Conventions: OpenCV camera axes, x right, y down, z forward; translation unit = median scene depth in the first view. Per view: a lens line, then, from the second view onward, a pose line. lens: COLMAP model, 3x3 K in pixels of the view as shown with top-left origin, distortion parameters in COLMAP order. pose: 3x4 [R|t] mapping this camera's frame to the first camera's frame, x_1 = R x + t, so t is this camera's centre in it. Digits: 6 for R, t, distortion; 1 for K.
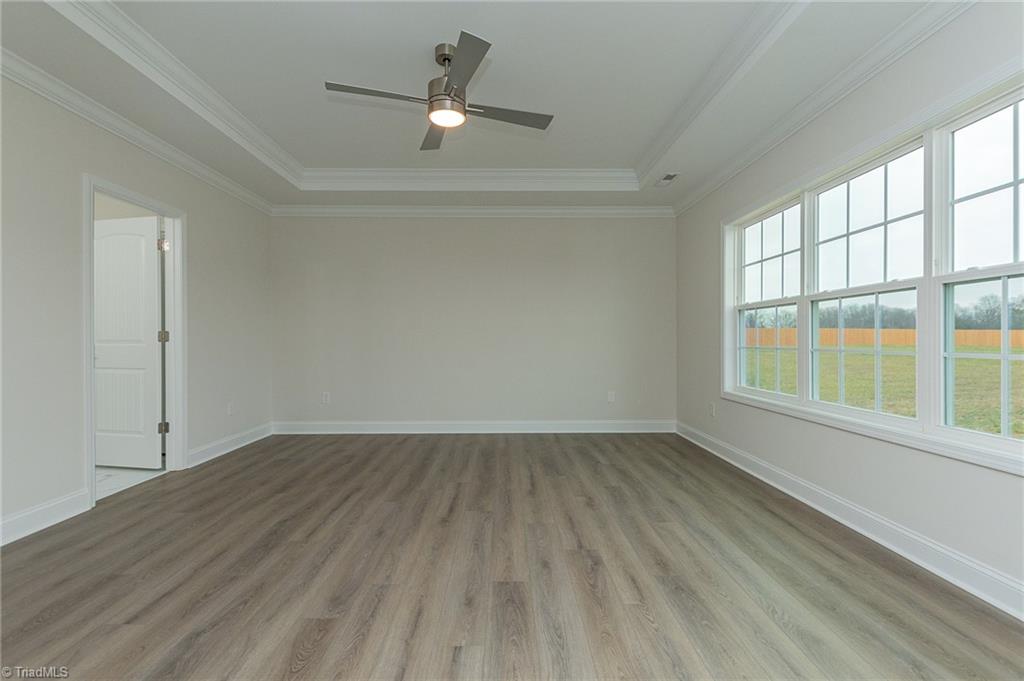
lens RADIAL K [[453.8, 0, 511.7], [0, 453.8, 343.4], [0, 0, 1]] dist [0.001596, -0.000359]
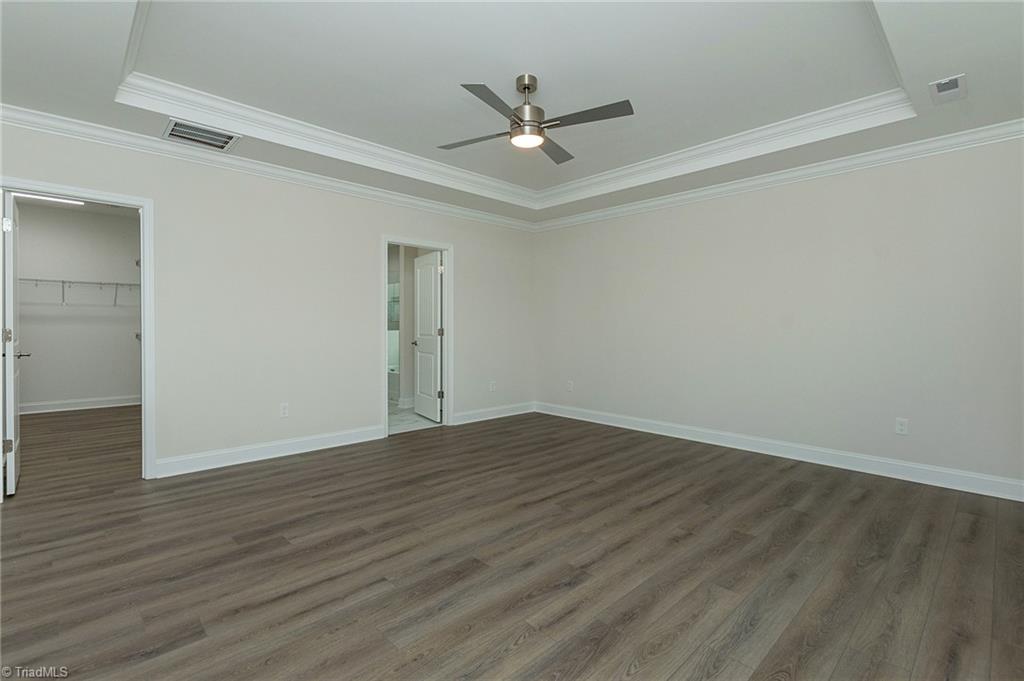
lens RADIAL K [[460.0, 0, 506.5], [0, 460.0, 338.8], [0, 0, 1]] dist [0.003212, -0.000546]
pose [[0.683025, 0.024393, -0.729988, 0.596288], [-0.012503, 0.999686, 0.021706, -0.038437], [0.730288, -0.005699, 0.683116, 0.184665]]
